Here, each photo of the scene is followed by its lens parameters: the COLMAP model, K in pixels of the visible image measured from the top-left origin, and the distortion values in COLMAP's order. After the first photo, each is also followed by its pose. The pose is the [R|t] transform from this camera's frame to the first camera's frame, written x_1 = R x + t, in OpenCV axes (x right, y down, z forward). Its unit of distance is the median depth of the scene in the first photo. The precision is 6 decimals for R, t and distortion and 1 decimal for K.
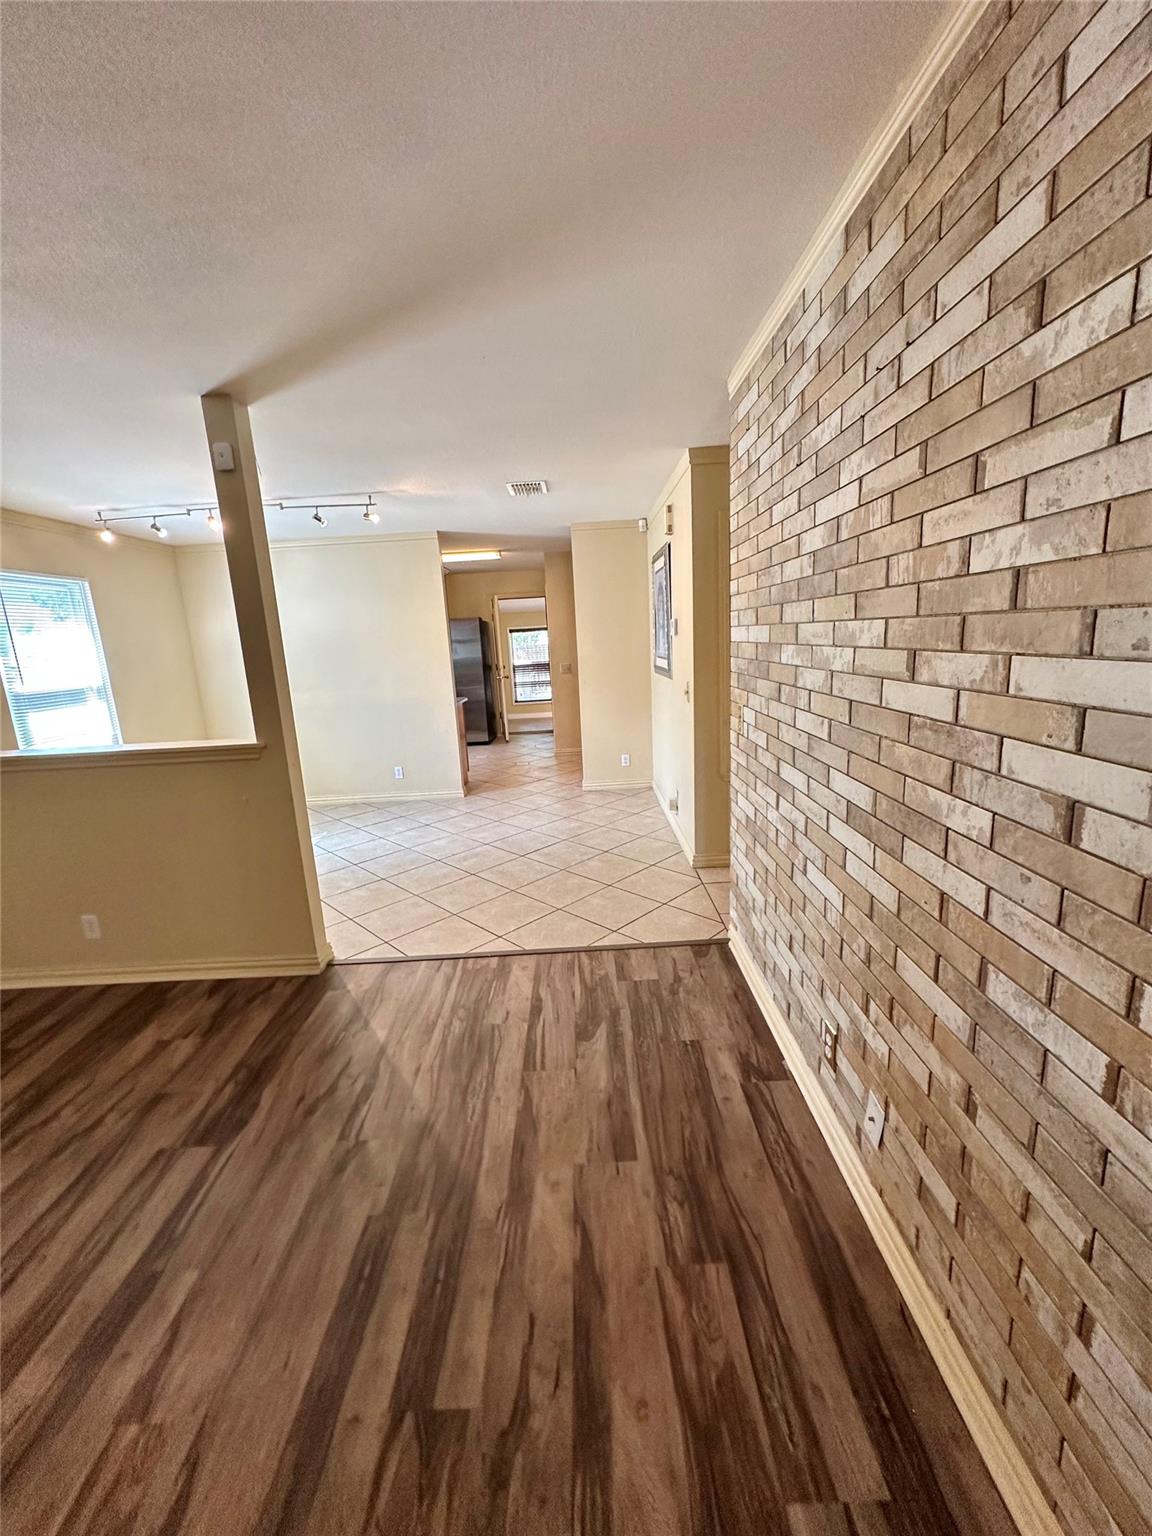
lens RADIAL K [[616.4, 0, 580.8], [0, 616.4, 766.2], [0, 0, 1]] dist [-0.000601, 0.000441]
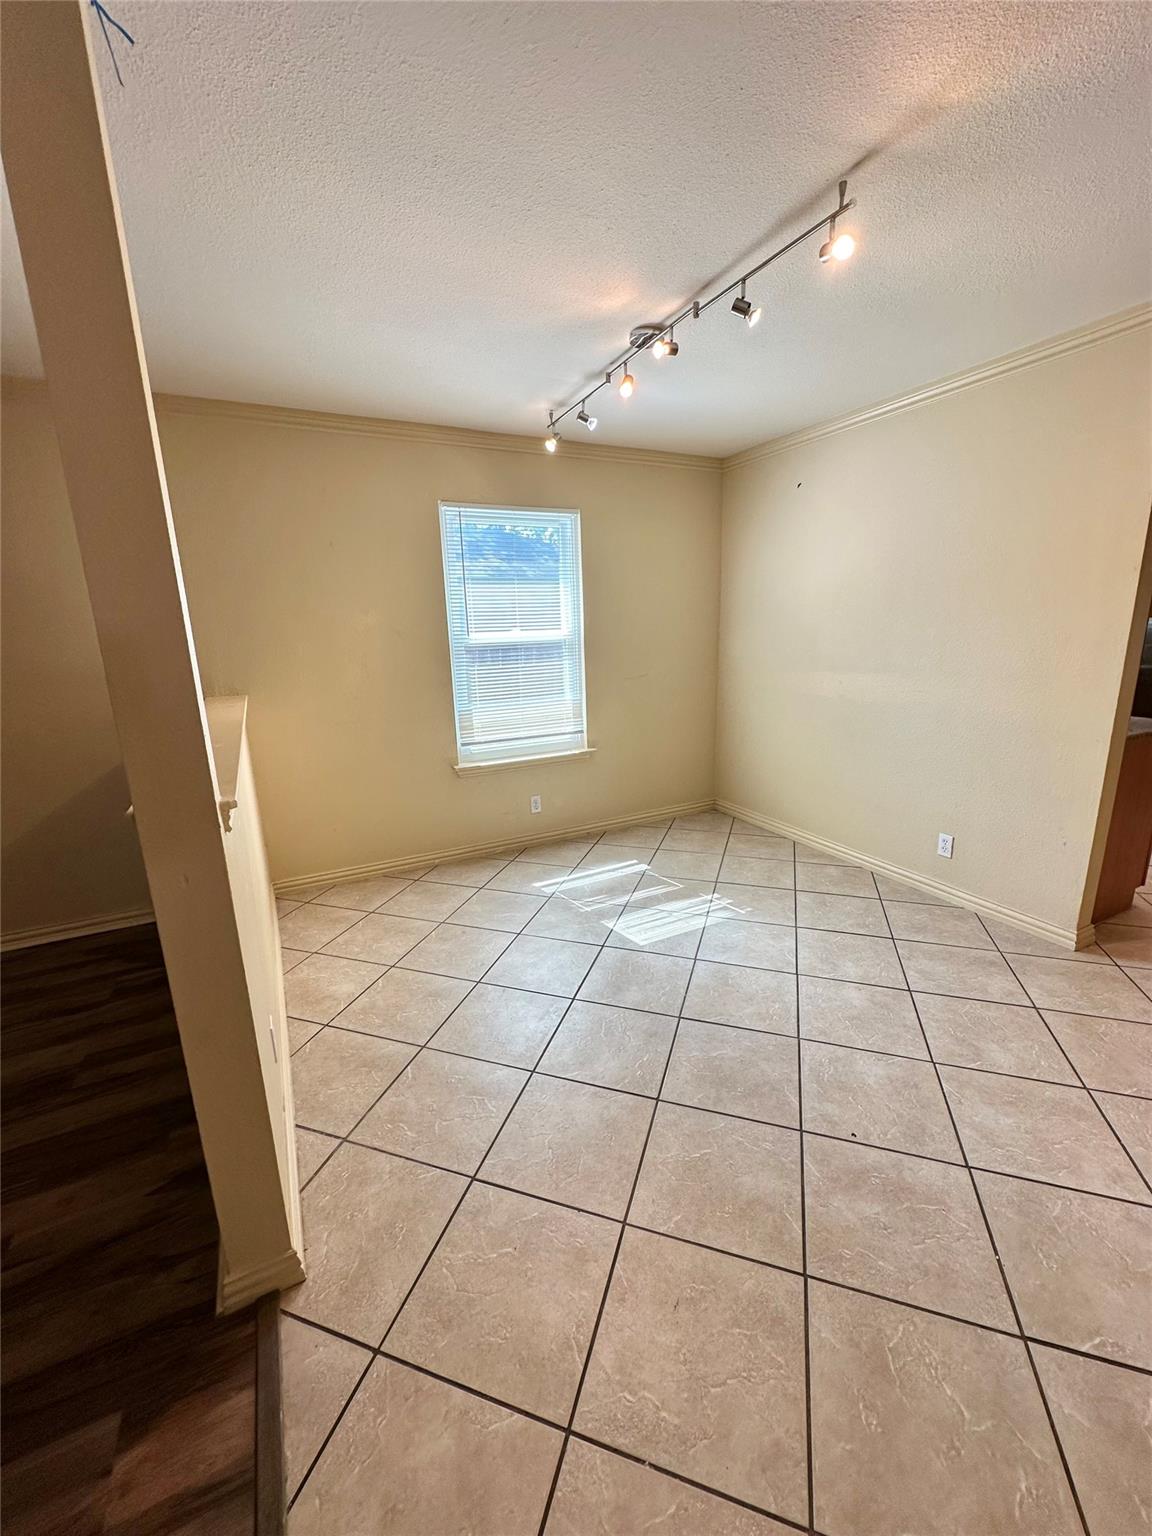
lens RADIAL K [[616.4, 0, 576.5], [0, 616.4, 764.9], [0, 0, 1]] dist [-0.000601, 0.000441]
pose [[0.448423, 0.246019, -0.859297, -0.007245], [-0.180197, 0.966518, 0.182681, -0.141710], [0.875469, 0.072924, 0.477740, 0.718858]]
